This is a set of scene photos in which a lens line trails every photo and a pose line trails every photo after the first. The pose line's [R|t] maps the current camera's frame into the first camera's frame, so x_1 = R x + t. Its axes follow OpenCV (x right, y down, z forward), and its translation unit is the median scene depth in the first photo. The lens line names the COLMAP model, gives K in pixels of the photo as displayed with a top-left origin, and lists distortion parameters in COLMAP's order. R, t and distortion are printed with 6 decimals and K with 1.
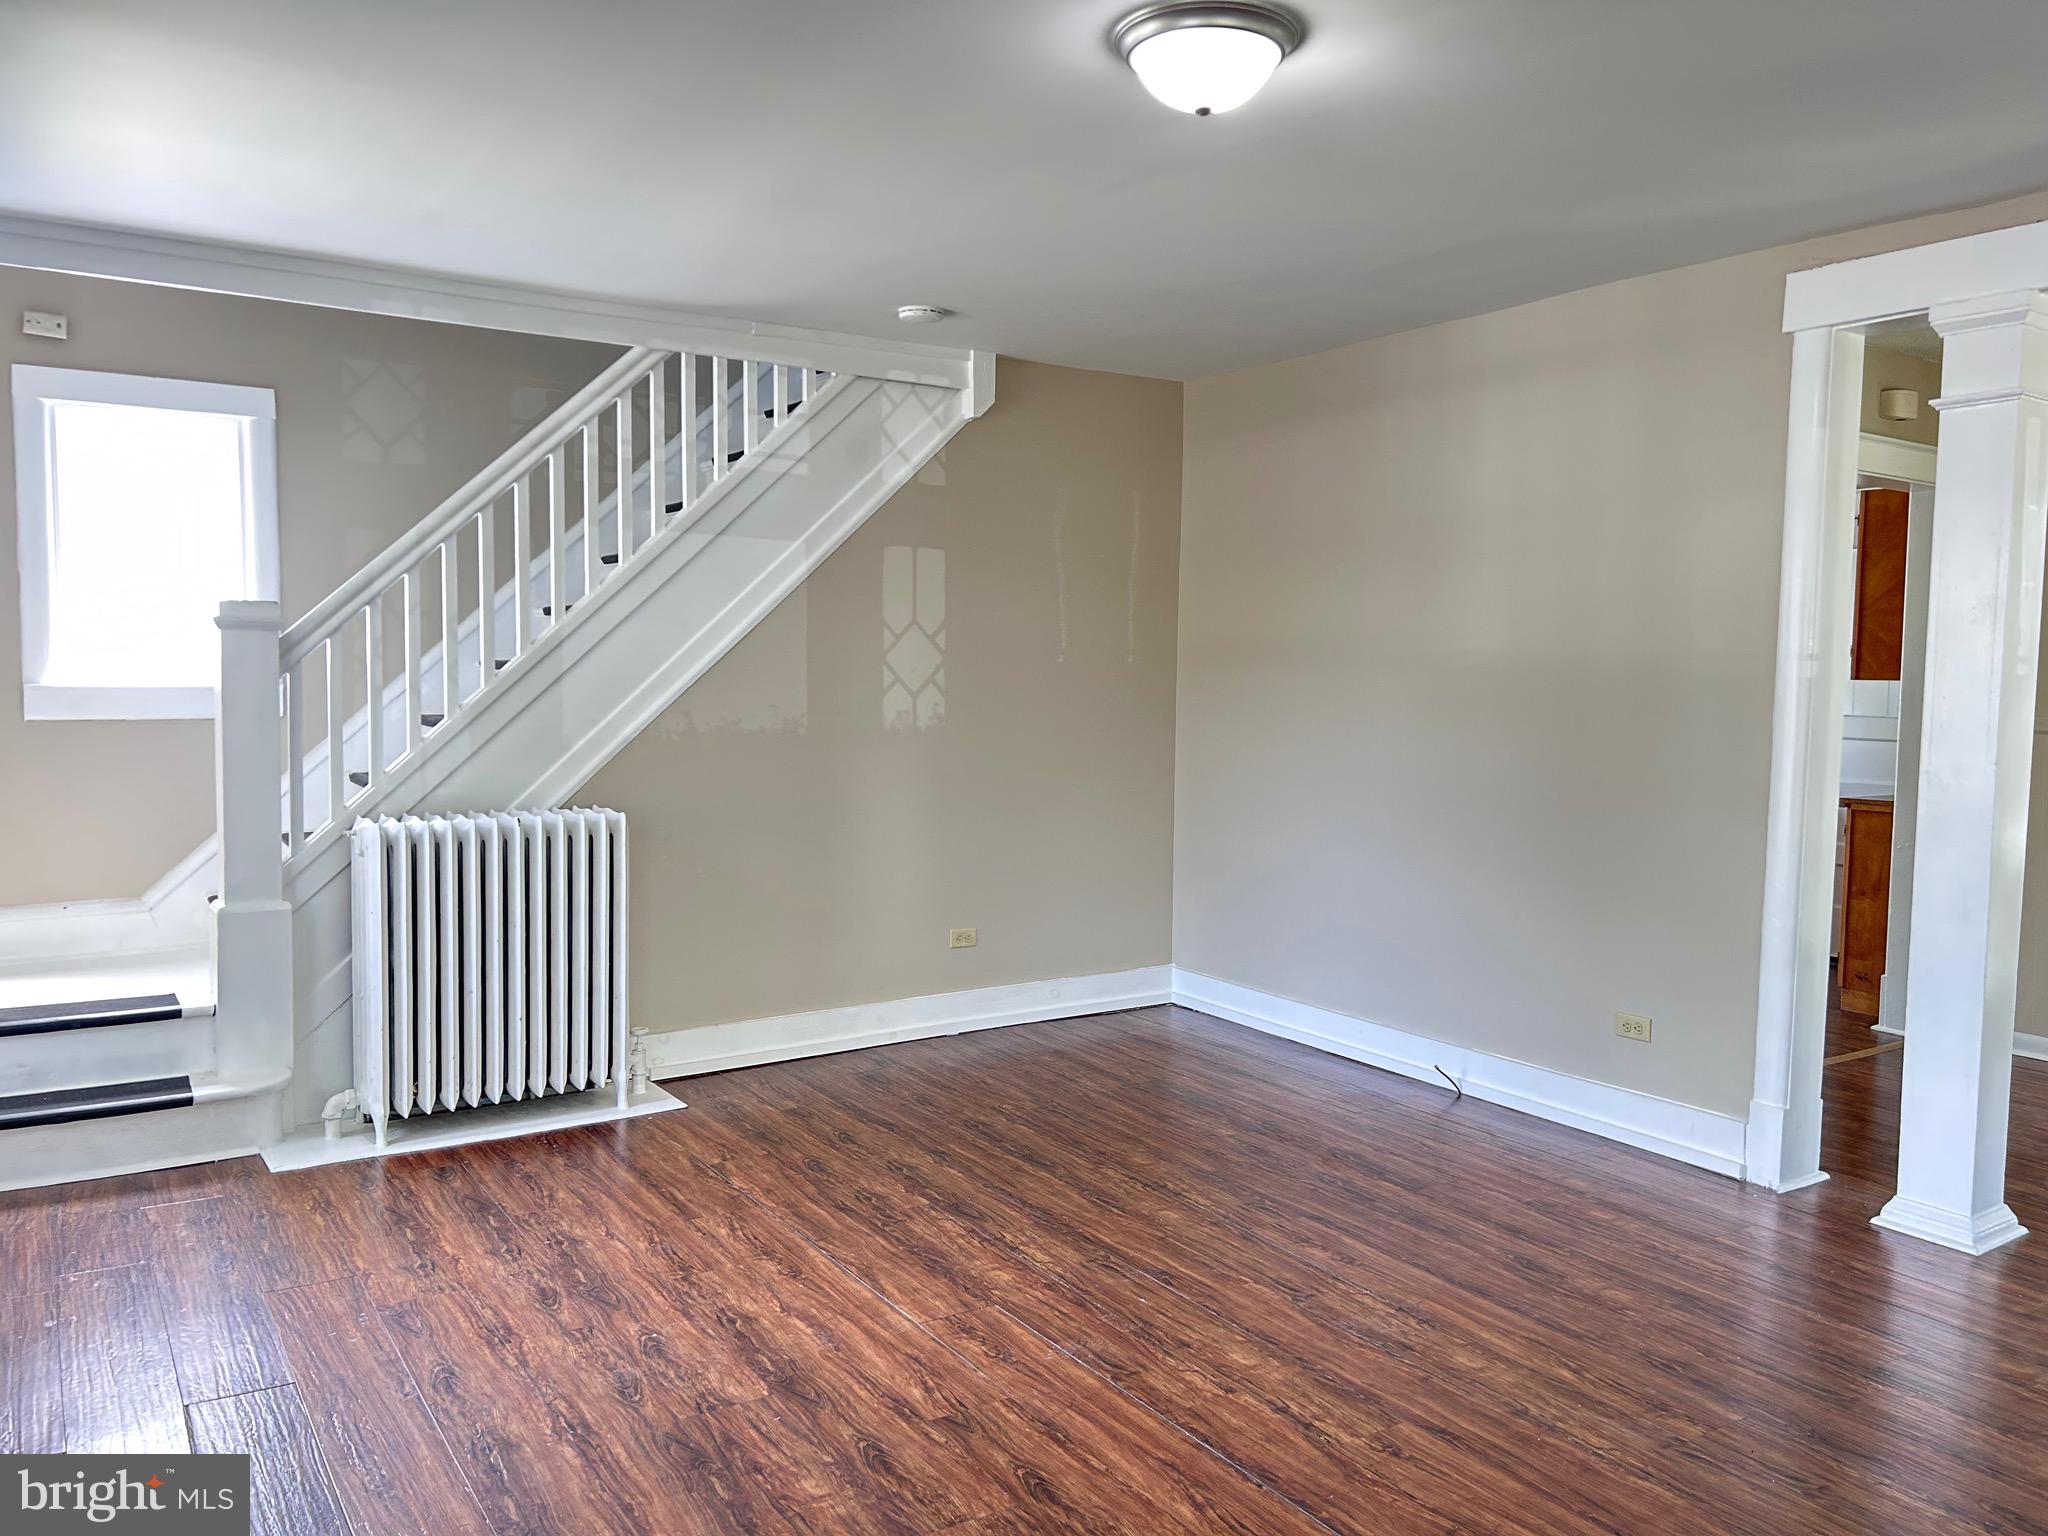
lens RADIAL K [[1539.1, 0, 1026.5], [0, 1539.1, 771.8], [0, 0, 1]] dist [0.072374, -0.078180]
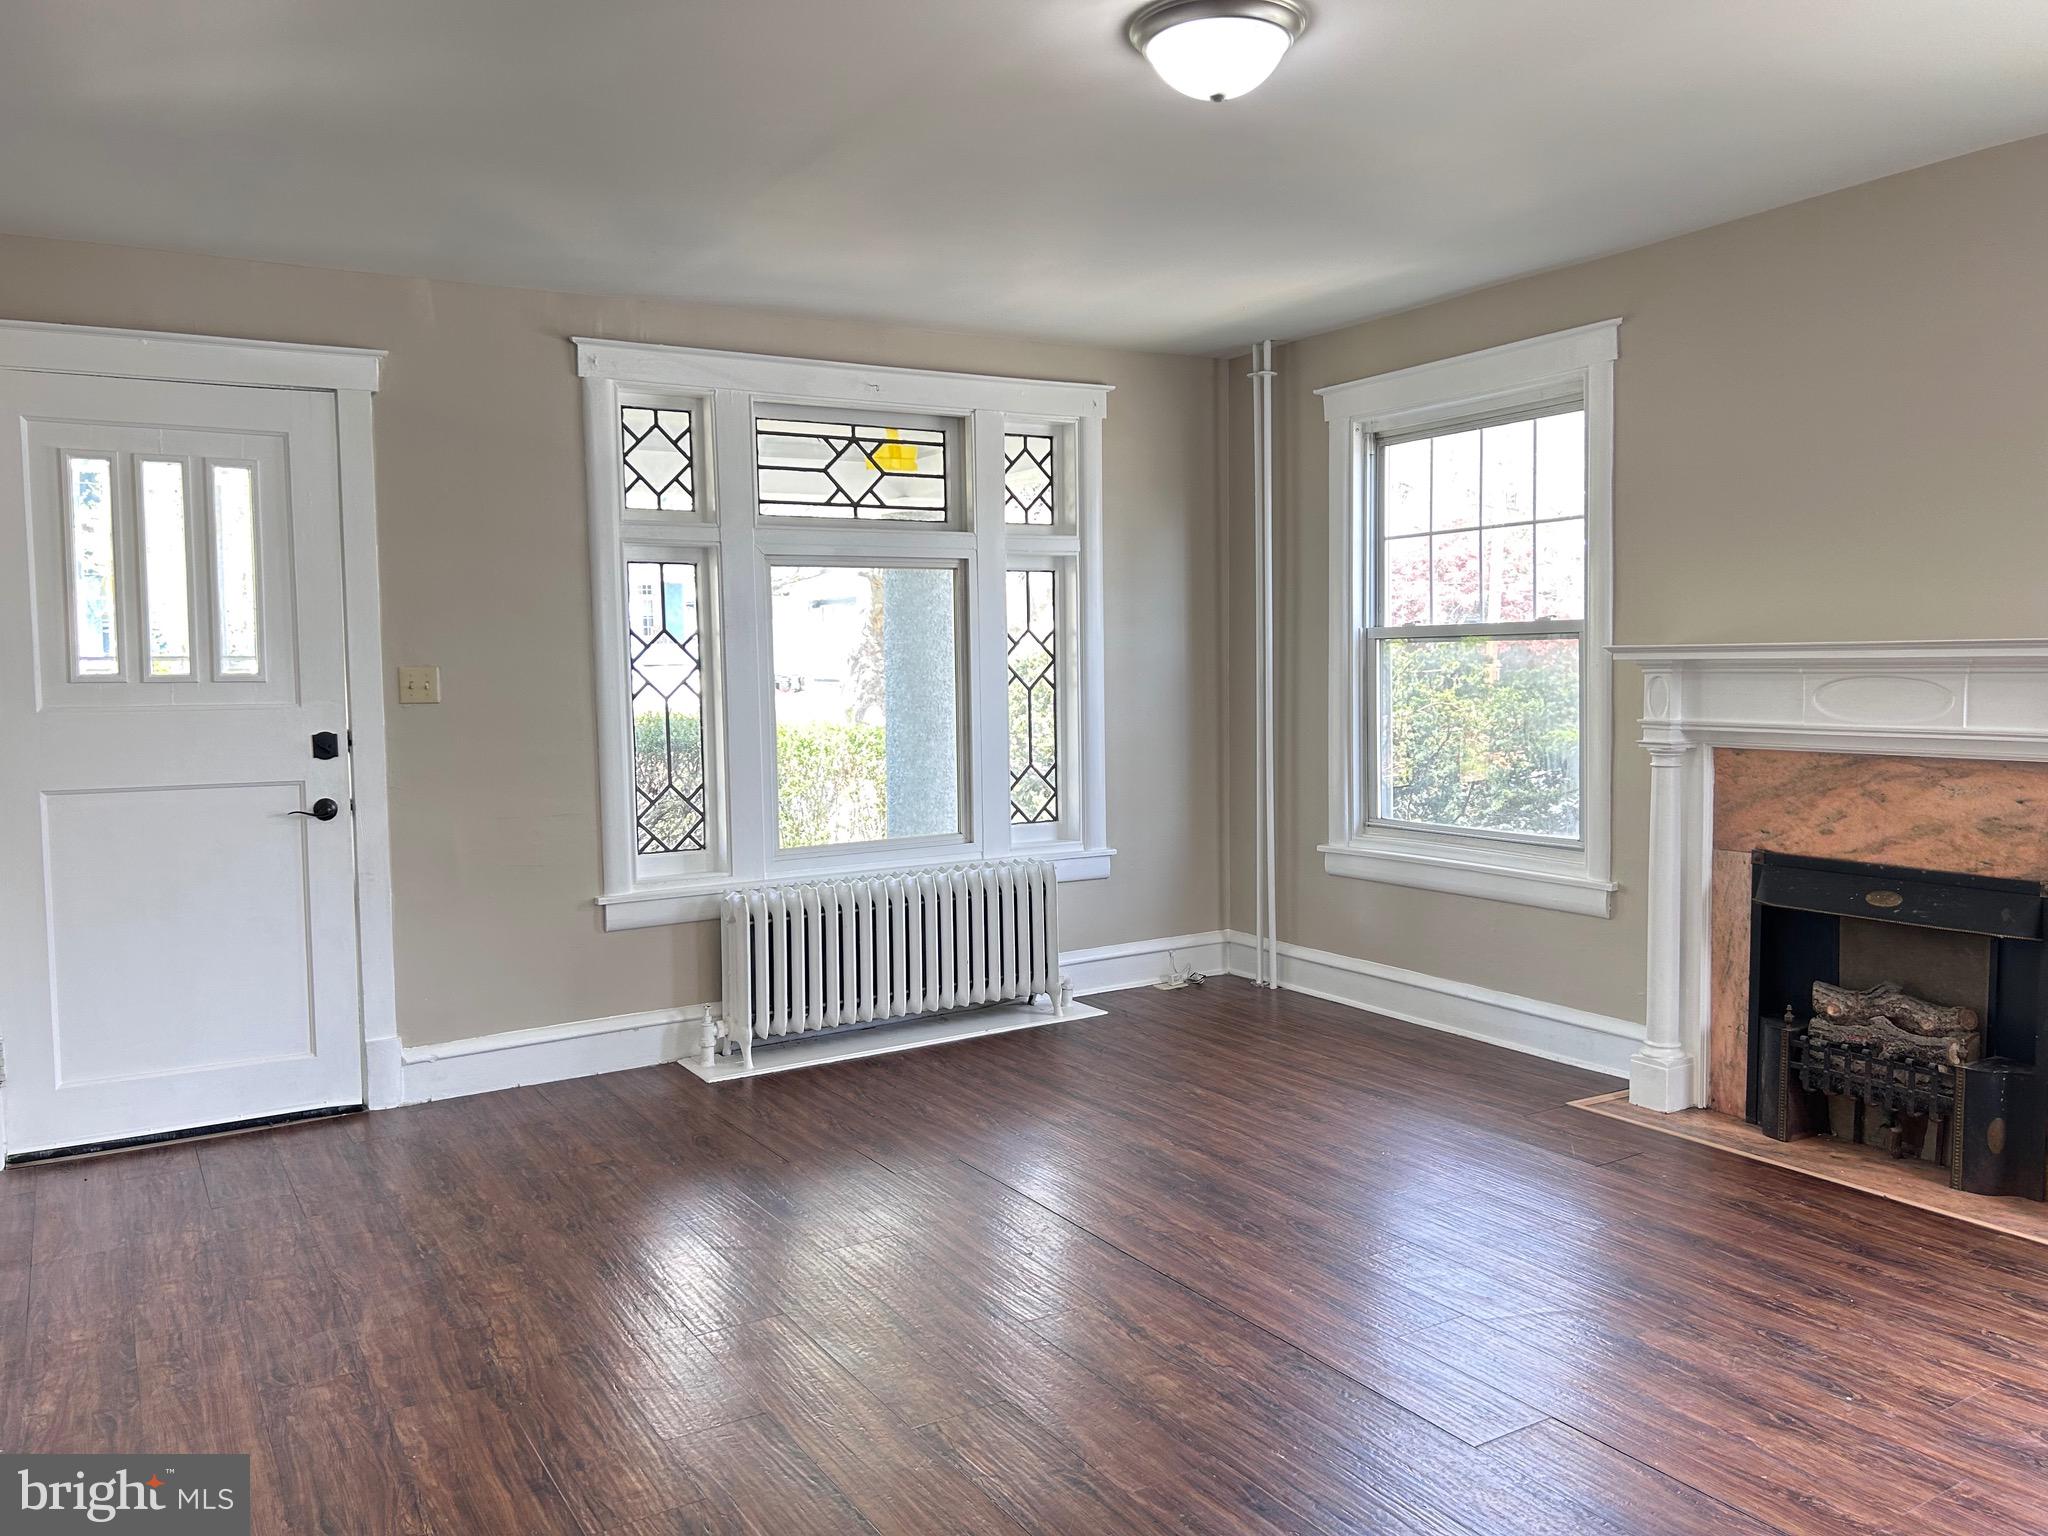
lens RADIAL K [[1539.1, 0, 1026.5], [0, 1539.1, 771.8], [0, 0, 1]] dist [0.072374, -0.078180]
pose [[-0.999663, 0.004432, 0.025586, 0.154020], [0.007816, 0.990987, 0.133731, -0.079565], [-0.024762, 0.133886, -0.990687, 1.468229]]
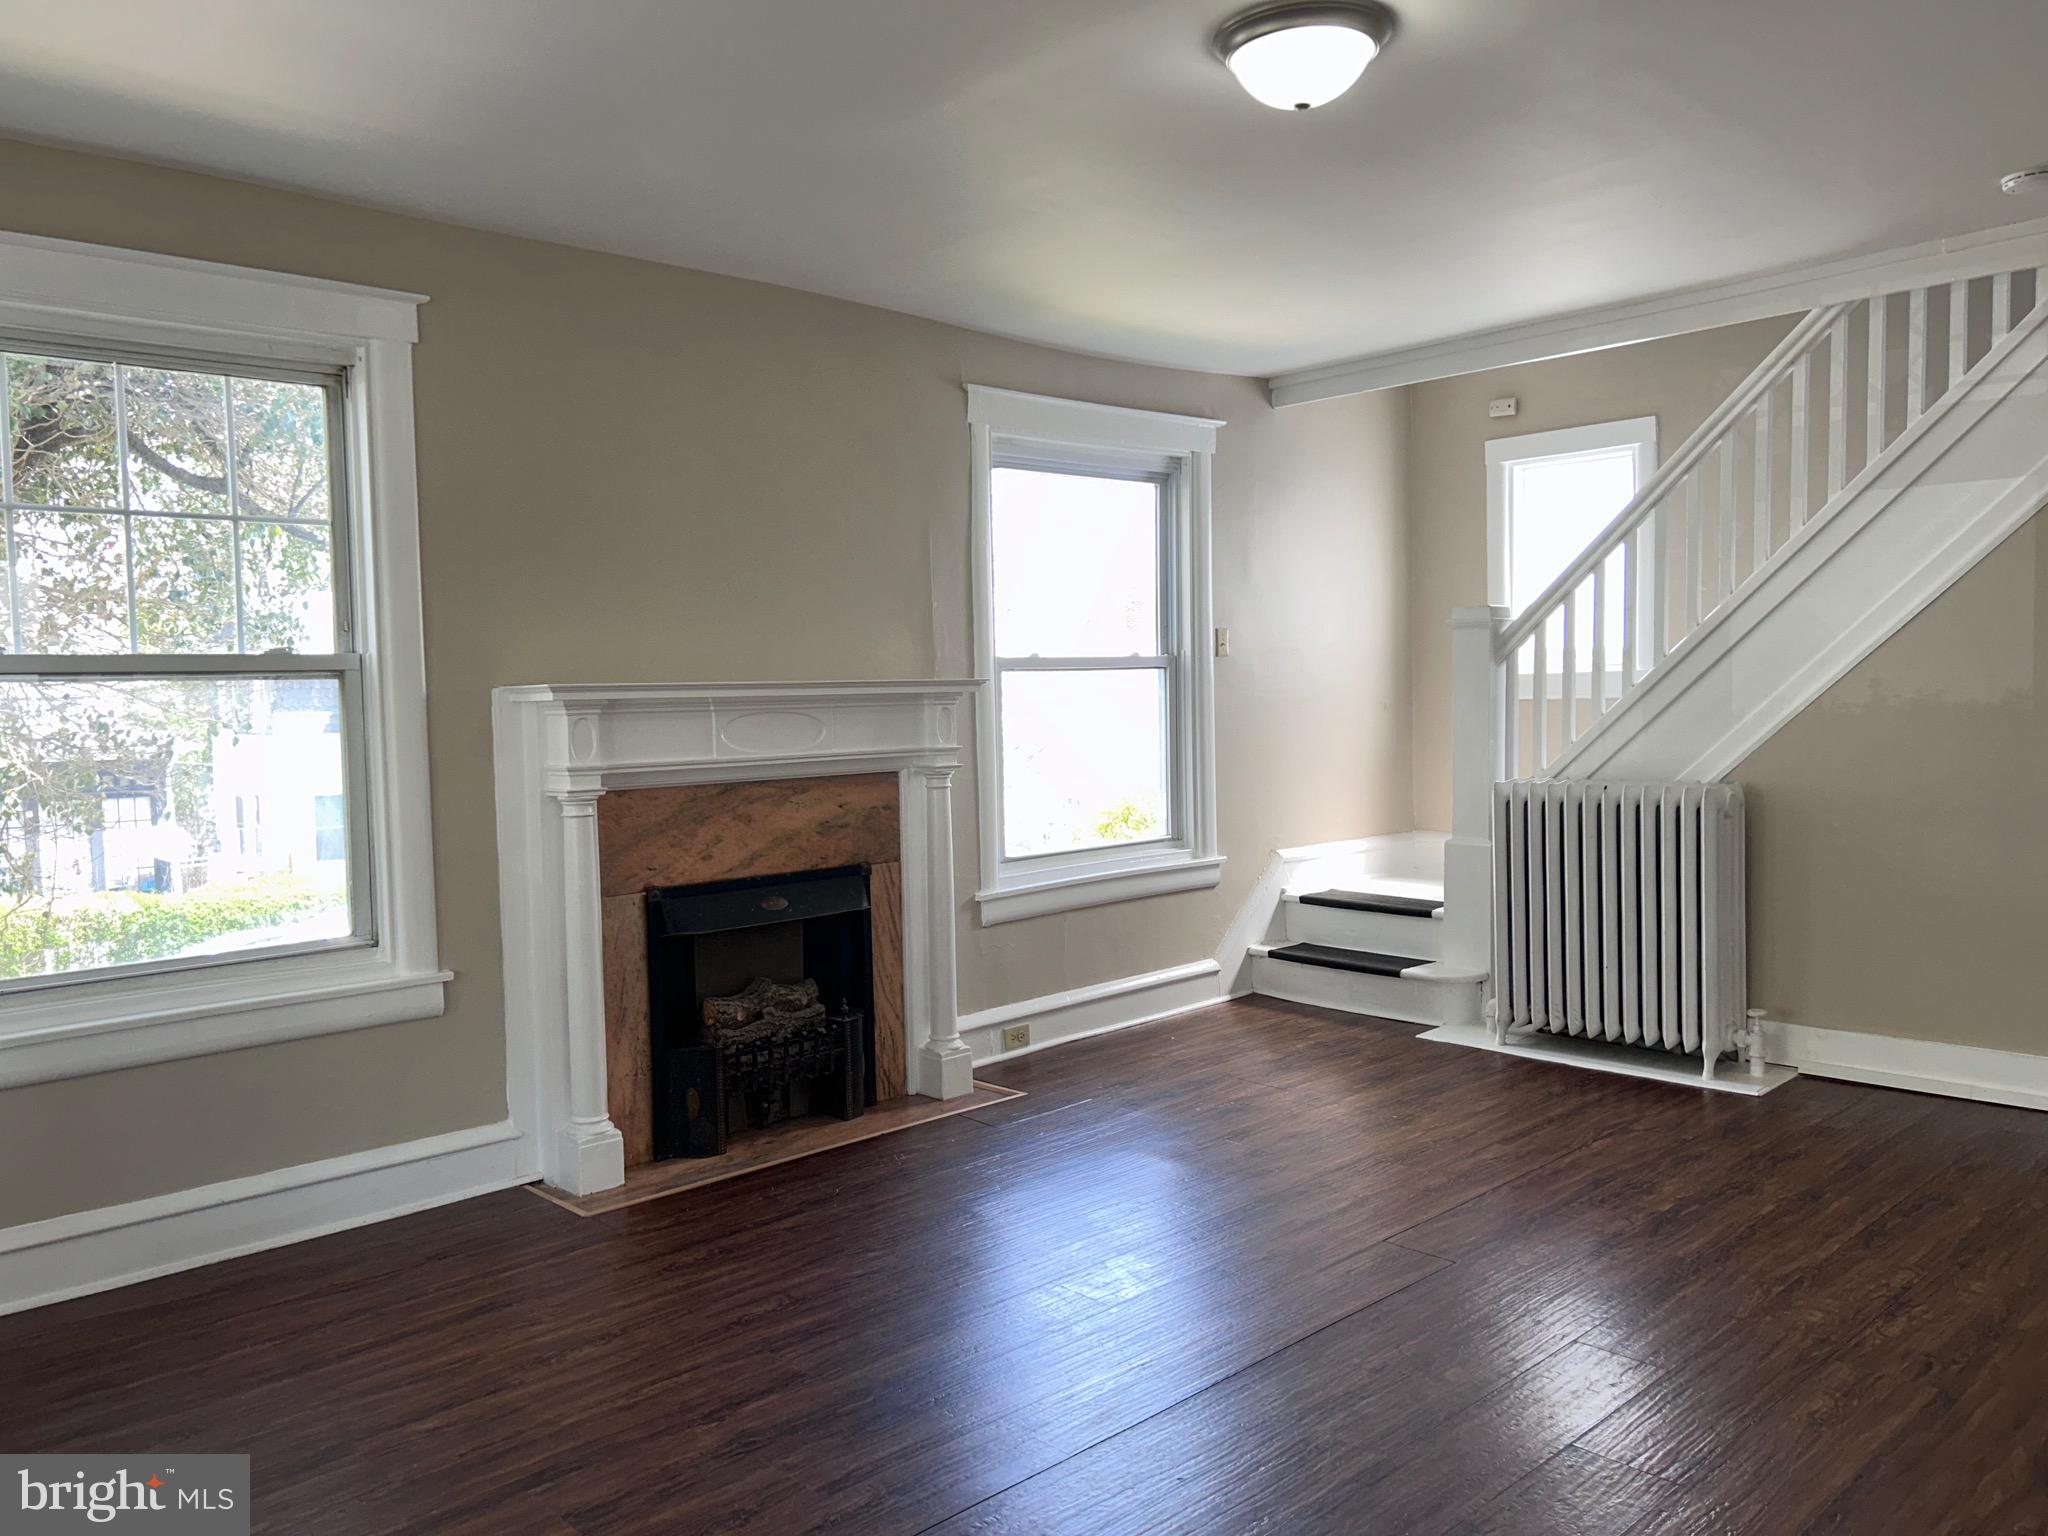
lens RADIAL K [[1539.1, 0, 1026.5], [0, 1539.1, 771.8], [0, 0, 1]] dist [0.072374, -0.078180]
pose [[0.178736, 0.041592, -0.983018, 0.786308], [-0.034375, 0.998760, 0.036007, -0.006157], [0.983296, 0.027356, 0.179944, 0.449222]]
